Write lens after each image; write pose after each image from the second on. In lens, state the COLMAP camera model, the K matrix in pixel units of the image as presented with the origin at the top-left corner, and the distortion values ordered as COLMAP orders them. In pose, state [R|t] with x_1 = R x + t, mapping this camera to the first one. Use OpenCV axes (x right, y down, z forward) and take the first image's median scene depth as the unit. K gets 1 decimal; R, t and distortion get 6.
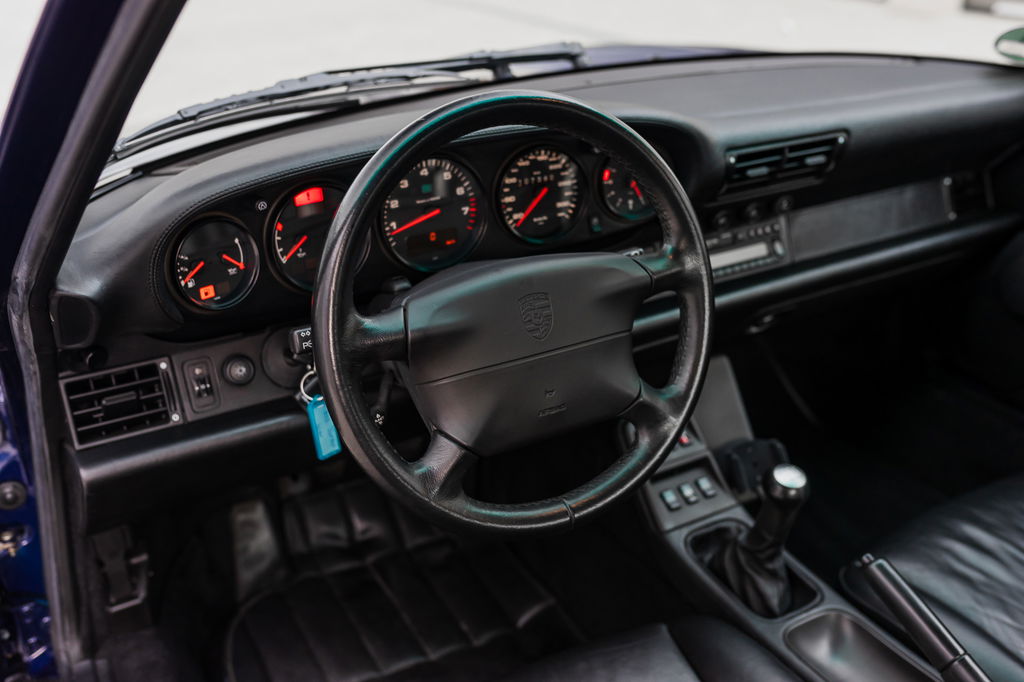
lens RADIAL K [[1027.6, 0, 512.0], [0, 1027.6, 341.0], [0, 0, 1]] dist [-0.058285, 0.004581]
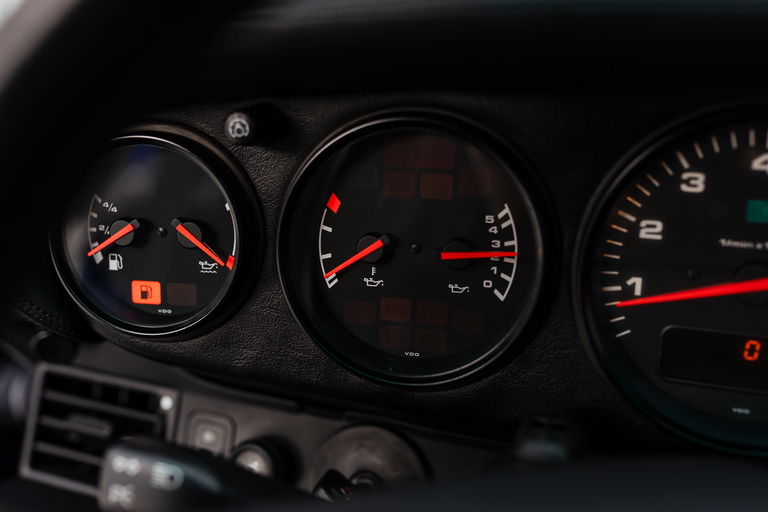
lens RADIAL K [[770.7, 0, 384.0], [0, 770.7, 256.0], [0, 0, 1]] dist [-0.058285, 0.004581]
pose [[0.628554, 0.235559, -0.741237, 0.029651], [-0.339706, 0.940469, 0.010809, -0.091673], [0.699657, 0.245009, 0.671156, 0.724488]]
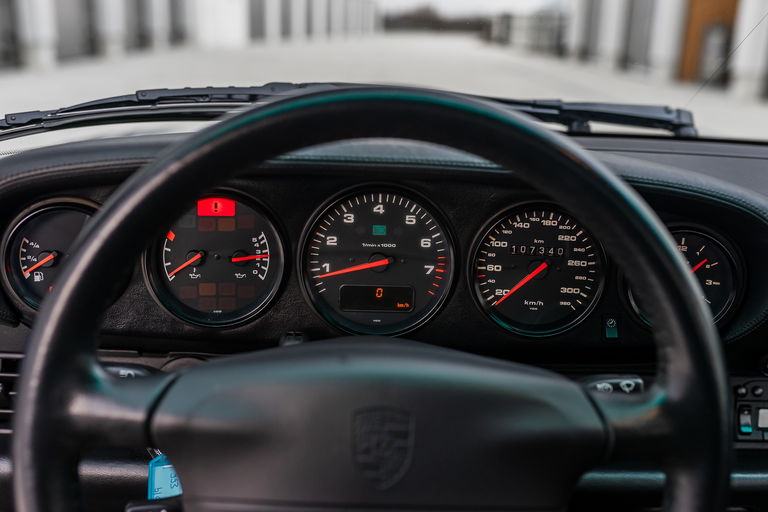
lens RADIAL K [[770.7, 0, 384.0], [0, 770.7, 256.0], [0, 0, 1]] dist [-0.058285, 0.004581]
pose [[0.886271, 0.198927, -0.418272, 0.163401], [-0.256941, 0.962535, -0.086653, -0.078556], [0.385363, 0.184269, 0.904179, 0.467679]]
